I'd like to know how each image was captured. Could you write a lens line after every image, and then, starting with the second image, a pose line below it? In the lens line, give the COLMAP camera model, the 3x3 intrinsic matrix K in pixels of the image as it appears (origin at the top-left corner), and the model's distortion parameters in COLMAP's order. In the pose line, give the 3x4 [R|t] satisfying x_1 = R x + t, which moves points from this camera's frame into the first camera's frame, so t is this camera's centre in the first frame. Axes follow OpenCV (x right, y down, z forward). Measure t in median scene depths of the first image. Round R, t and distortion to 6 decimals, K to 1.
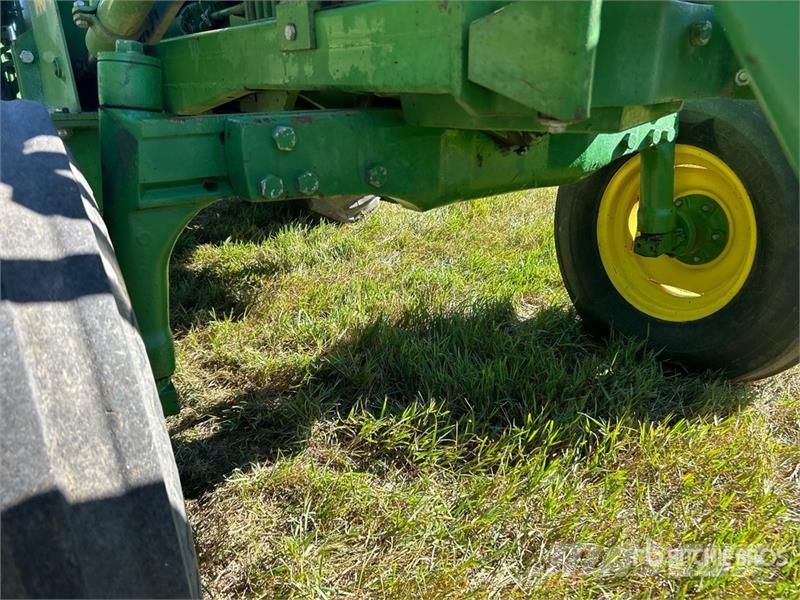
lens RADIAL K [[606.0, 0, 399.7], [0, 606.0, 301.0], [0, 0, 1]] dist [0.014121, -0.024093]
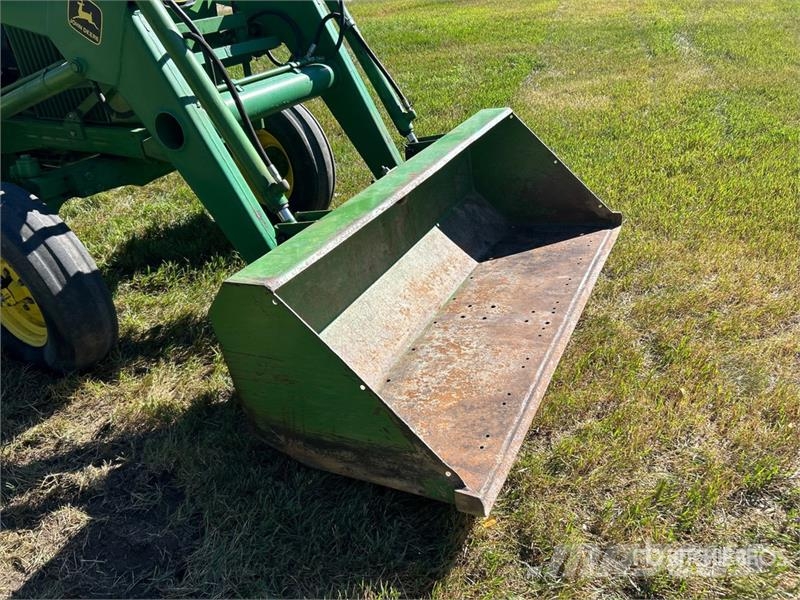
lens RADIAL K [[606.0, 0, 403.3], [0, 606.0, 298.4], [0, 0, 1]] dist [0.014121, -0.024093]
pose [[0.893432, -0.264640, 0.362966, -0.026760], [0.207464, 0.959788, 0.189118, 0.043361], [-0.398419, -0.093662, 0.912409, -1.428561]]
